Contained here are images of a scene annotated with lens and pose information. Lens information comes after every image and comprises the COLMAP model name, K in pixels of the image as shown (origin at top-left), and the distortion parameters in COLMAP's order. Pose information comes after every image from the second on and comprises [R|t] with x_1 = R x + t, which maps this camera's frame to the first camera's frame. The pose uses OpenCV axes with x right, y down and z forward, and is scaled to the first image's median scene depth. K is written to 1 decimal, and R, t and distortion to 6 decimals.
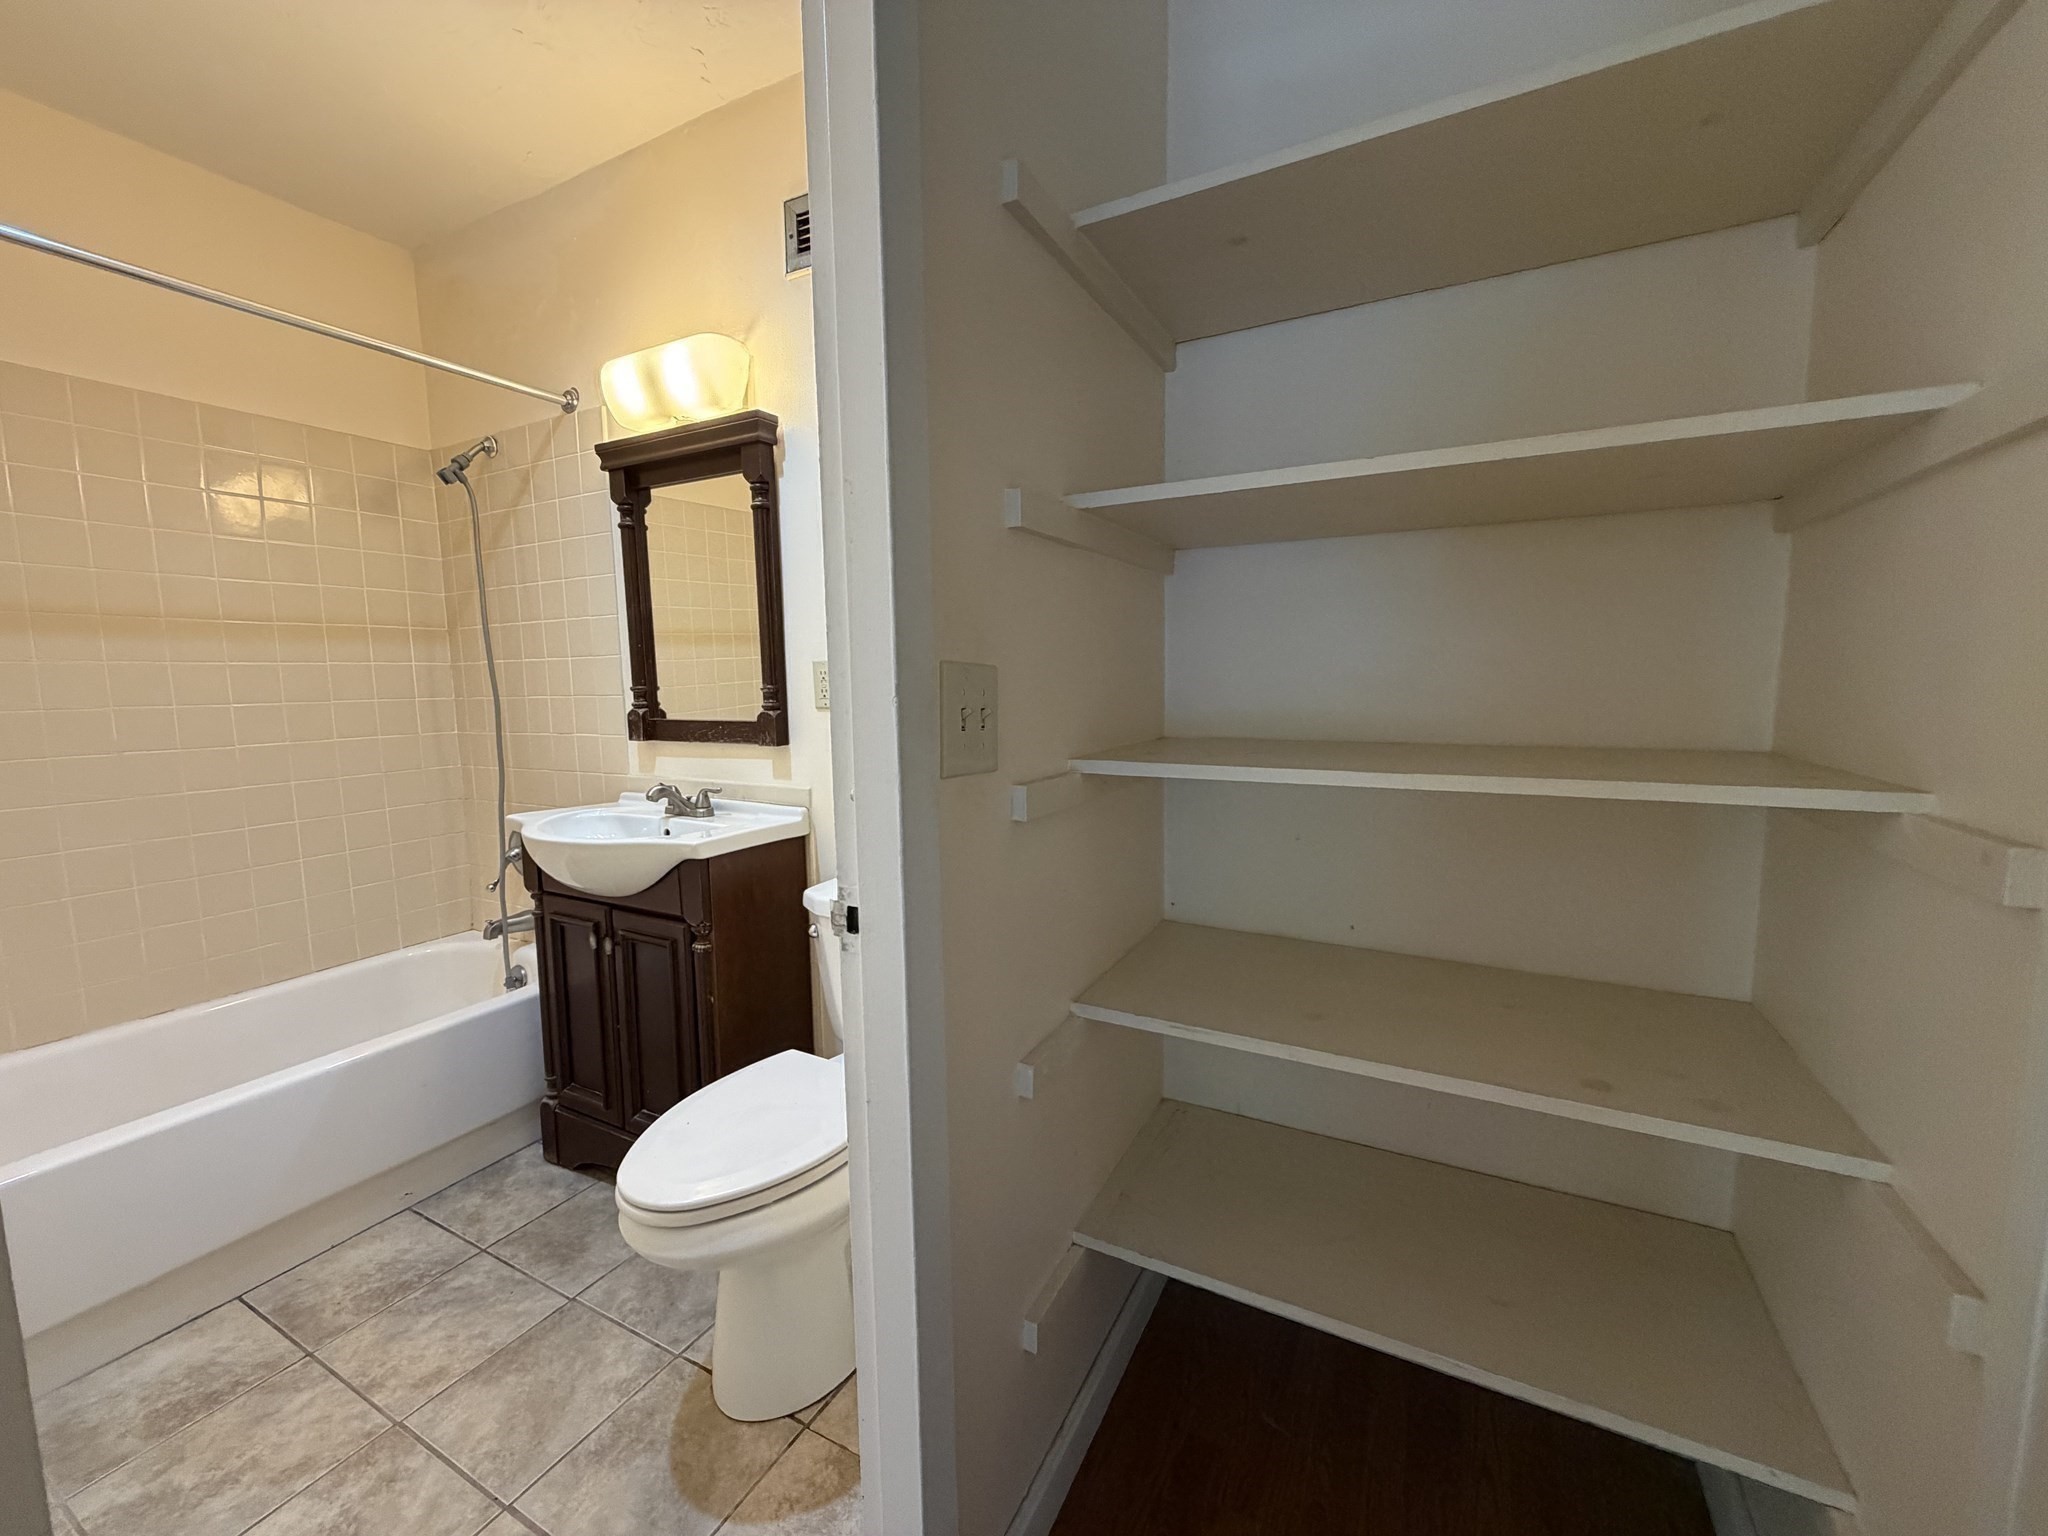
lens RADIAL K [[818.1, 0, 1019.9], [0, 818.1, 766.8], [0, 0, 1]] dist [-0.000511, 0.000496]
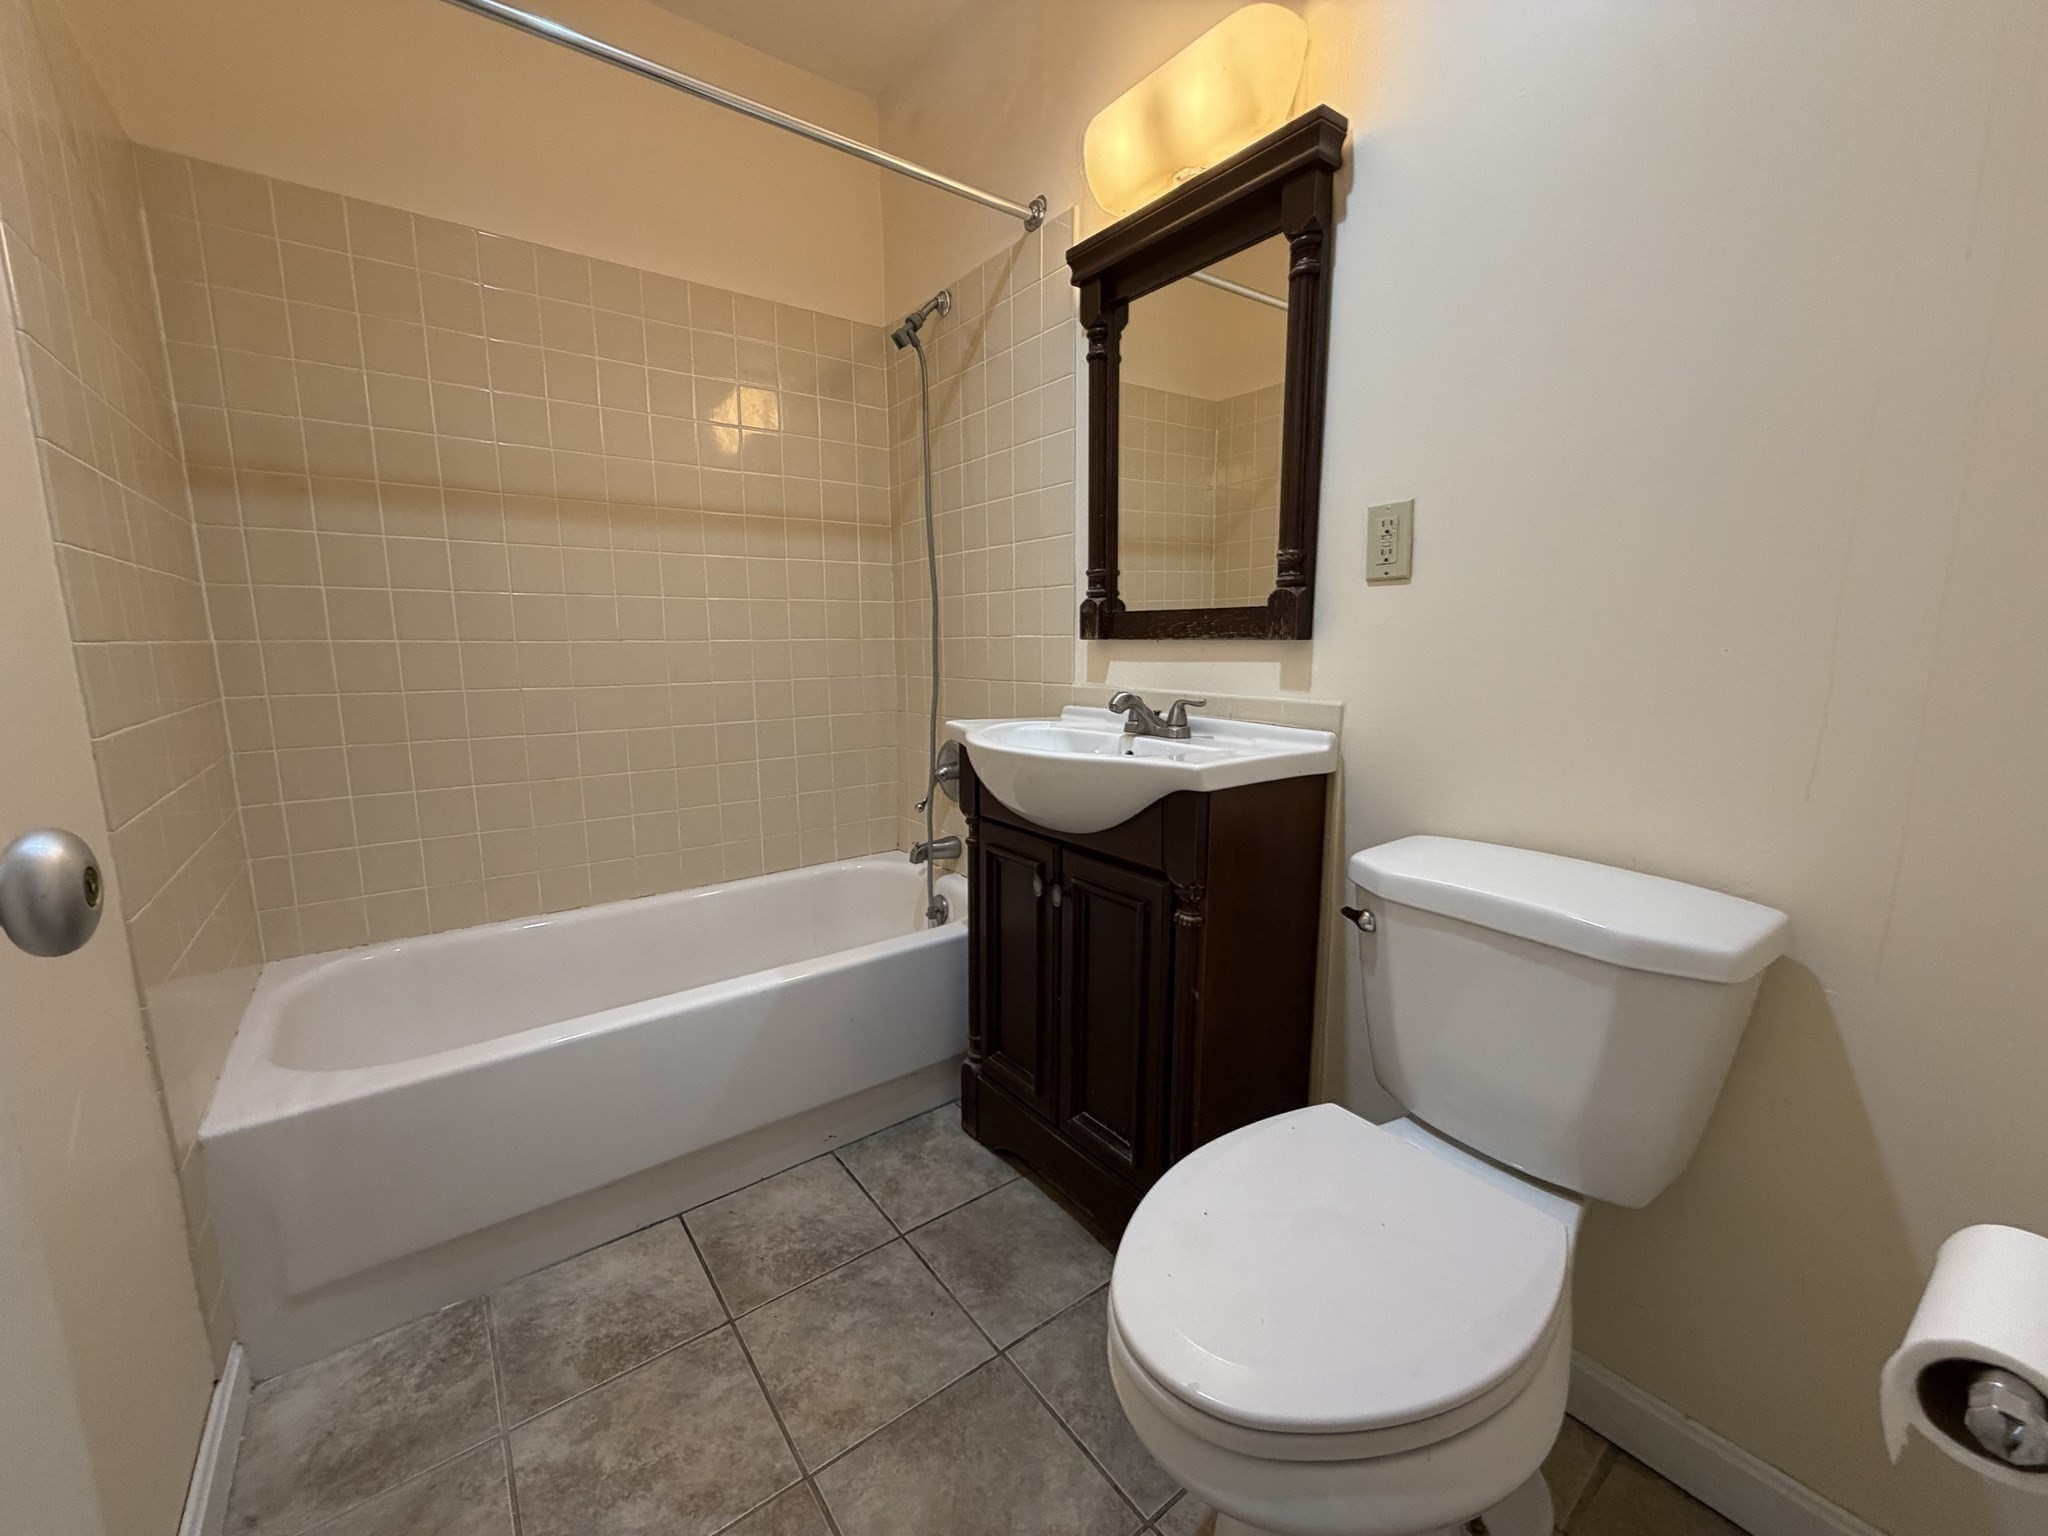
lens RADIAL K [[818.1, 0, 1019.9], [0, 818.1, 766.8], [0, 0, 1]] dist [-0.000511, 0.000496]
pose [[0.905833, 0.076264, -0.416714, -0.211224], [-0.055113, 0.996518, 0.062572, 0.049766], [0.420035, -0.033714, 0.906882, 0.277823]]
